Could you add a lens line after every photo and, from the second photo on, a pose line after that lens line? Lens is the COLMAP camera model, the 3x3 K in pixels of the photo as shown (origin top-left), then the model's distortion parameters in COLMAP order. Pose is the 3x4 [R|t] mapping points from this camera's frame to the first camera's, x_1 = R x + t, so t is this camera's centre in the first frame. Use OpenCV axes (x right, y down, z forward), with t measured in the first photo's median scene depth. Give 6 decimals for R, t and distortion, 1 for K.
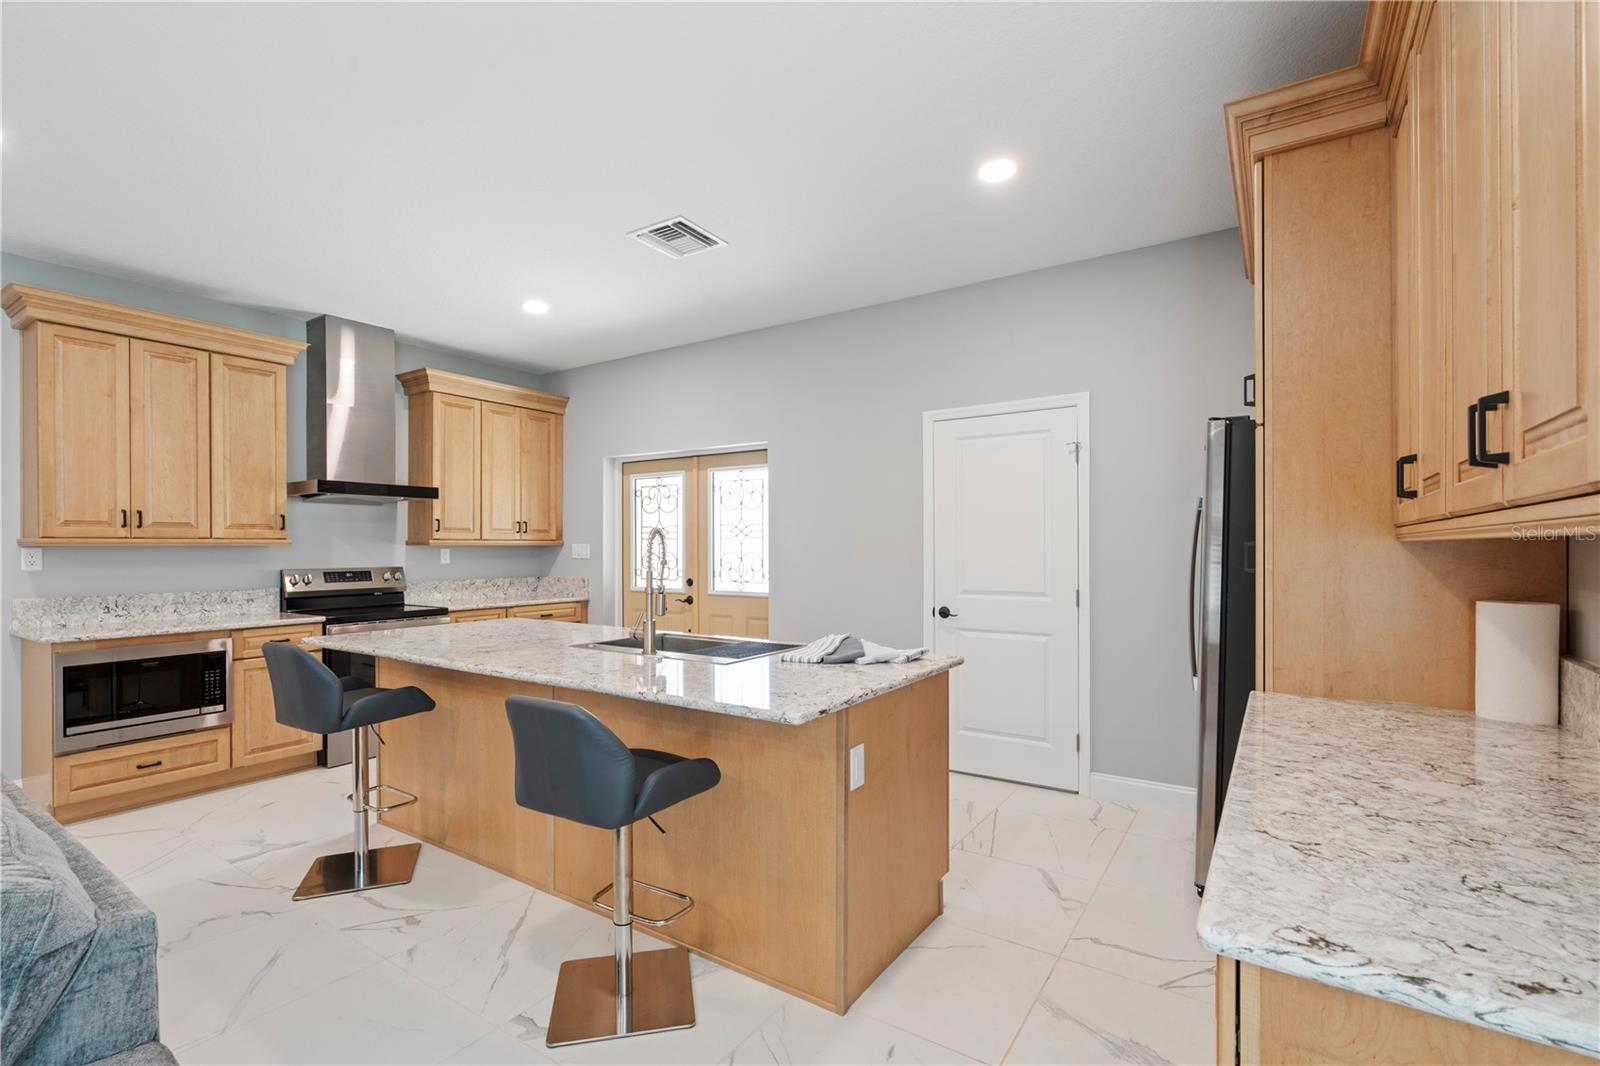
lens RADIAL K [[726.6, 0, 798.8], [0, 726.6, 550.8], [0, 0, 1]] dist [0.001840, 0.000575]
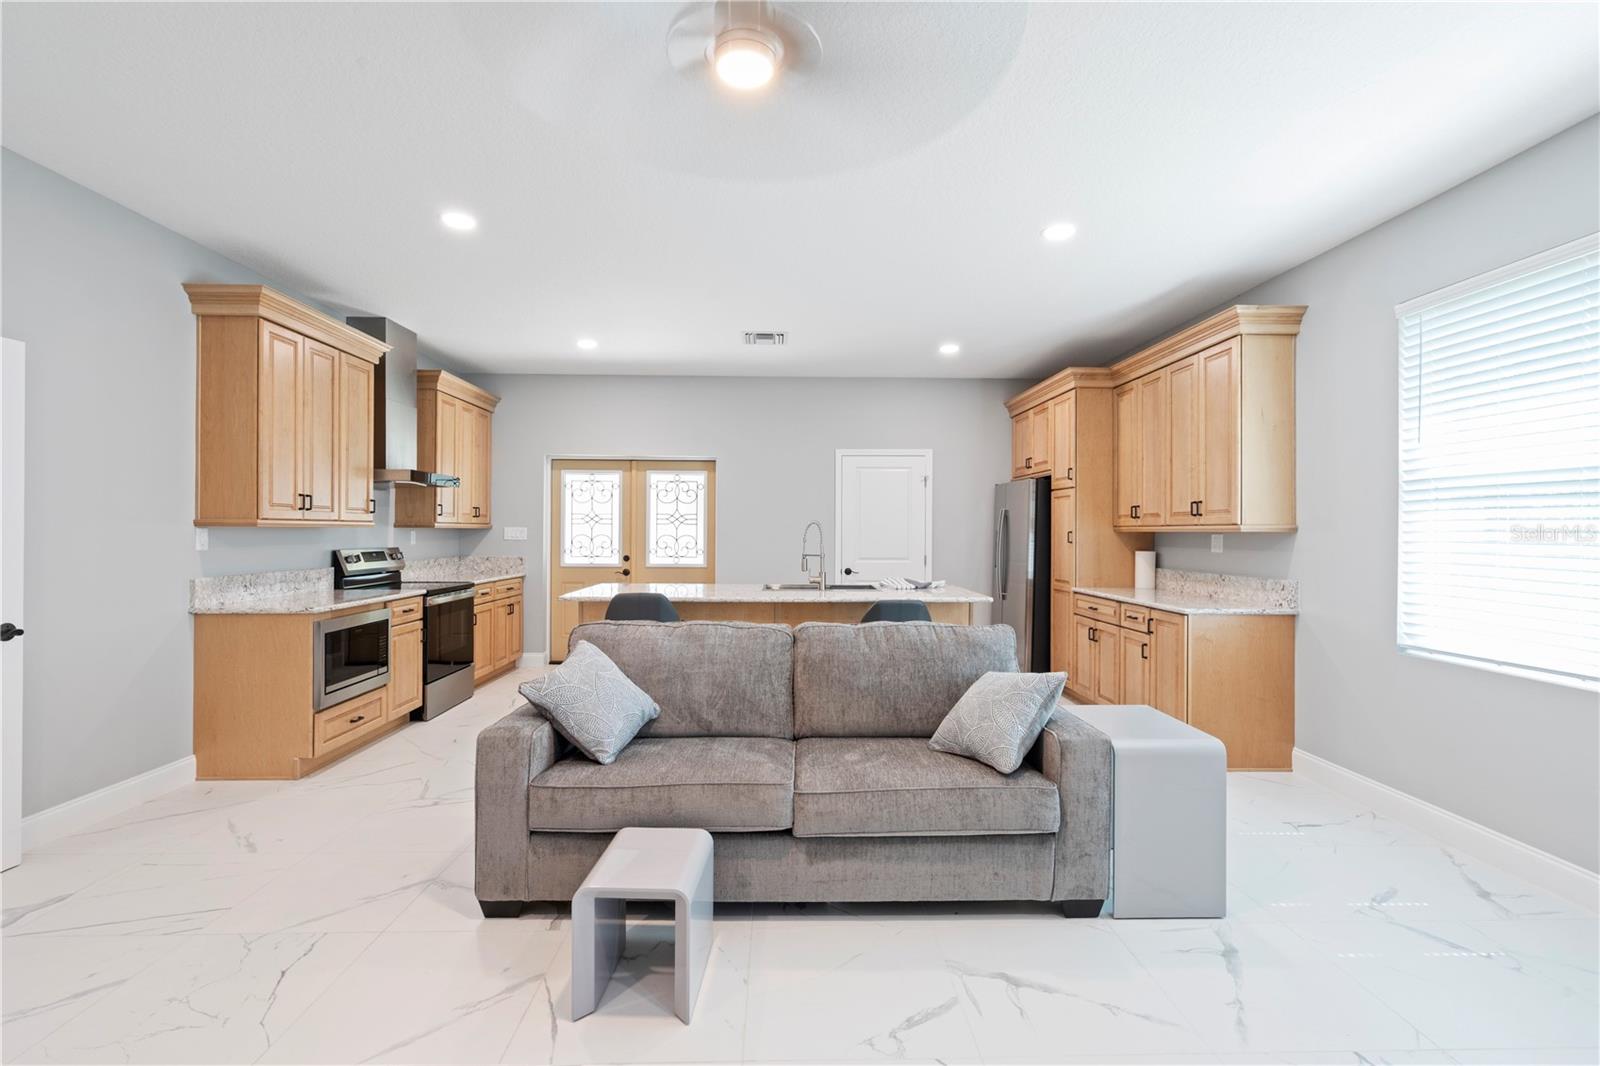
lens RADIAL K [[720.1, 0, 804.3], [0, 720.1, 531.6], [0, 0, 1]] dist [0.000537, -0.000060]
pose [[0.813668, 0.005760, 0.581302, -0.812678], [-0.002934, 0.999979, -0.005803, 0.003521], [-0.581323, 0.003016, 0.813667, -0.270911]]
